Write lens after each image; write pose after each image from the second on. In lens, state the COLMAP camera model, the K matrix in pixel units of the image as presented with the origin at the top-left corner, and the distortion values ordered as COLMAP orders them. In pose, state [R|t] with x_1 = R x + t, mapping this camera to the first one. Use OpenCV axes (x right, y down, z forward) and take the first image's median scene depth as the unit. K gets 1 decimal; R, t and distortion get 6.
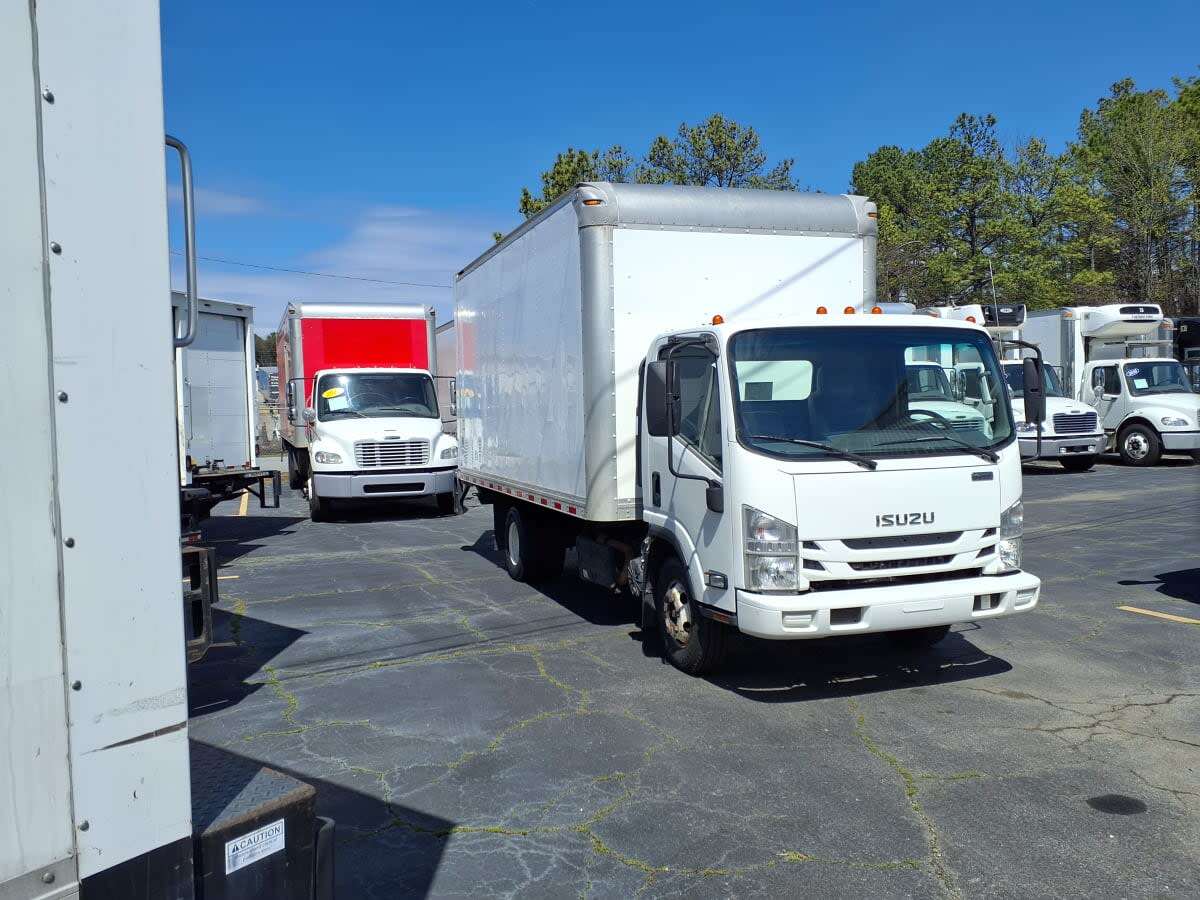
lens RADIAL K [[916.9, 0, 580.9], [0, 916.9, 449.5], [0, 0, 1]] dist [0.002614, 0.000387]
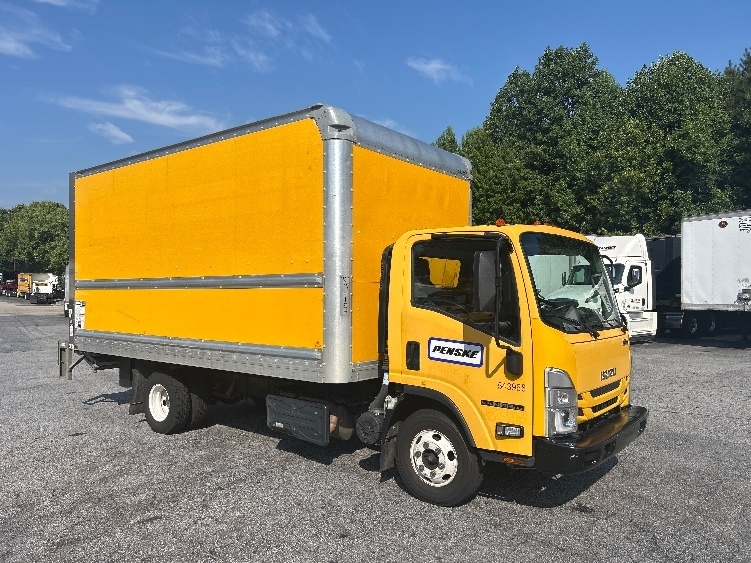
lens RADIAL K [[573.8, 0, 363.6], [0, 573.8, 281.2], [0, 0, 1]] dist [0.002614, 0.000387]
pose [[0.849197, 0.036296, 0.526827, -0.441167], [-0.004806, 0.998125, -0.061020, -0.010811], [-0.528054, 0.049286, 0.847780, 0.437508]]
